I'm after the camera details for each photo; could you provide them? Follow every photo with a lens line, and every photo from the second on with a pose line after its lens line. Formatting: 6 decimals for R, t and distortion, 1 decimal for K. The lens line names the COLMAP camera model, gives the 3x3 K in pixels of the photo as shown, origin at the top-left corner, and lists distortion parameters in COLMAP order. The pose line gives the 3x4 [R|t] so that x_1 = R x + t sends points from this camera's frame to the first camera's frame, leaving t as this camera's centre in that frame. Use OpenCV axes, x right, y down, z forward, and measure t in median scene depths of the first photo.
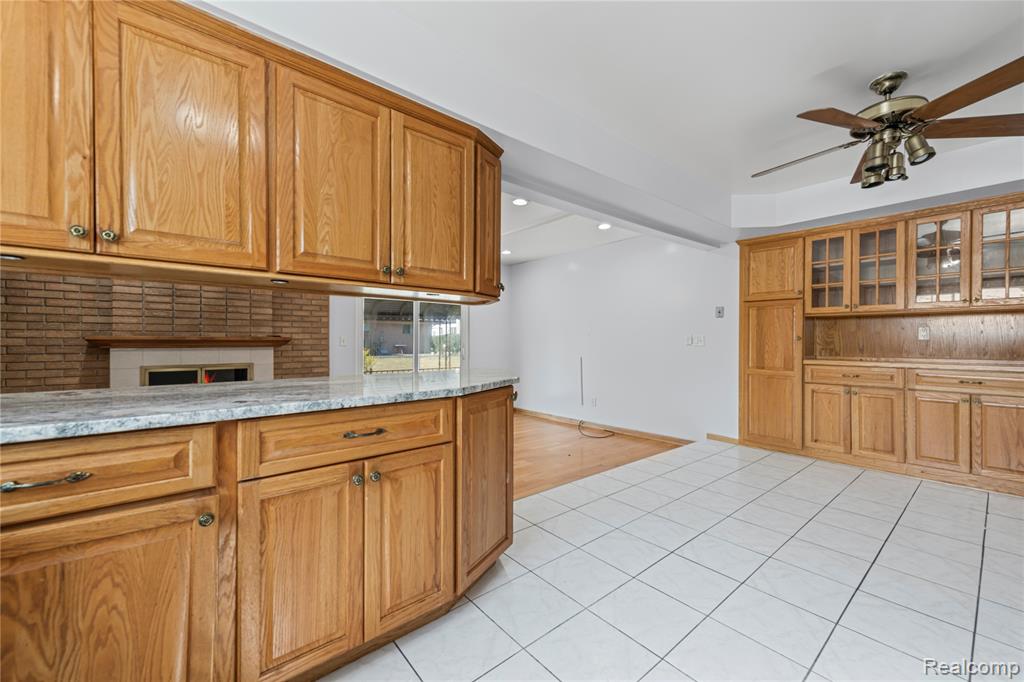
lens RADIAL K [[404.5, 0, 518.4], [0, 404.5, 340.2], [0, 0, 1]] dist [0.013239, -0.001323]
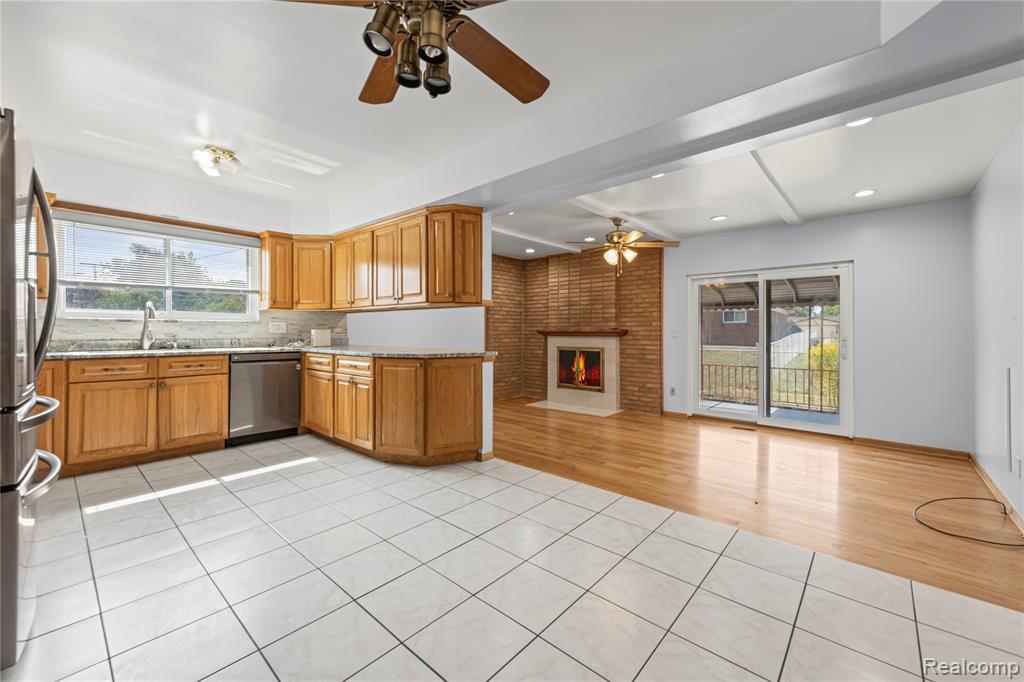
lens RADIAL K [[404.5, 0, 513.4], [0, 404.5, 331.2], [0, 0, 1]] dist [0.013239, -0.001323]
pose [[0.148443, -0.003188, -0.988916, 0.747939], [-0.001071, 0.999994, -0.003385, 0.003348], [0.988920, 0.001561, 0.148439, 0.511115]]
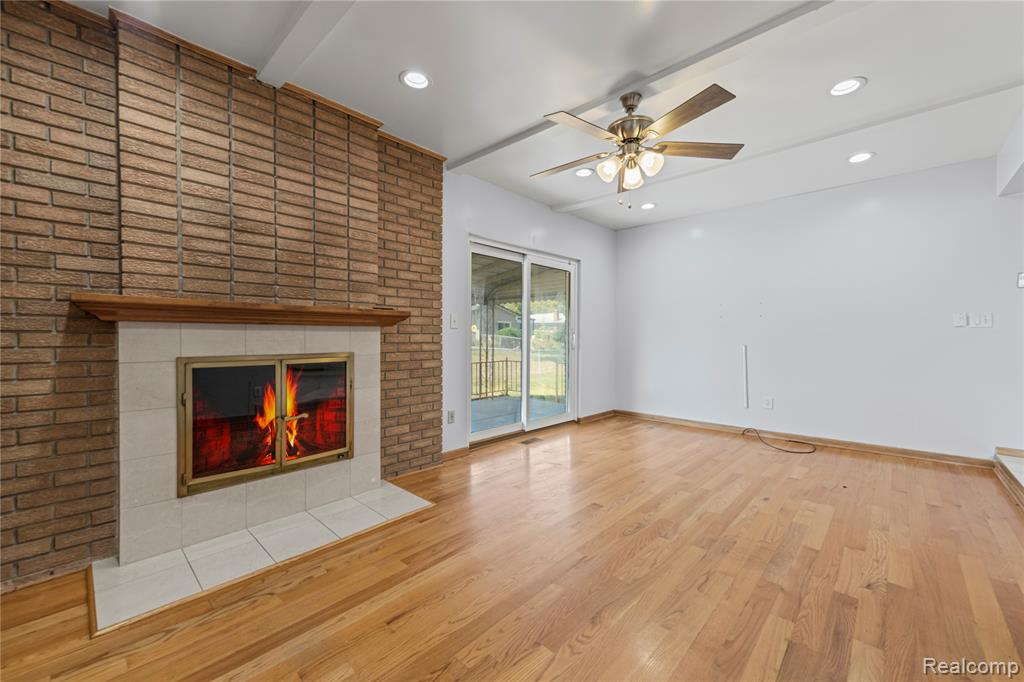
lens RADIAL K [[404.5, 0, 517.1], [0, 404.5, 340.0], [0, 0, 1]] dist [0.013239, -0.001323]
pose [[0.992390, 0.000114, 0.123136, -0.519792], [-0.001515, 0.999935, 0.011279, 0.032517], [-0.123126, -0.011379, 0.992326, 0.399752]]
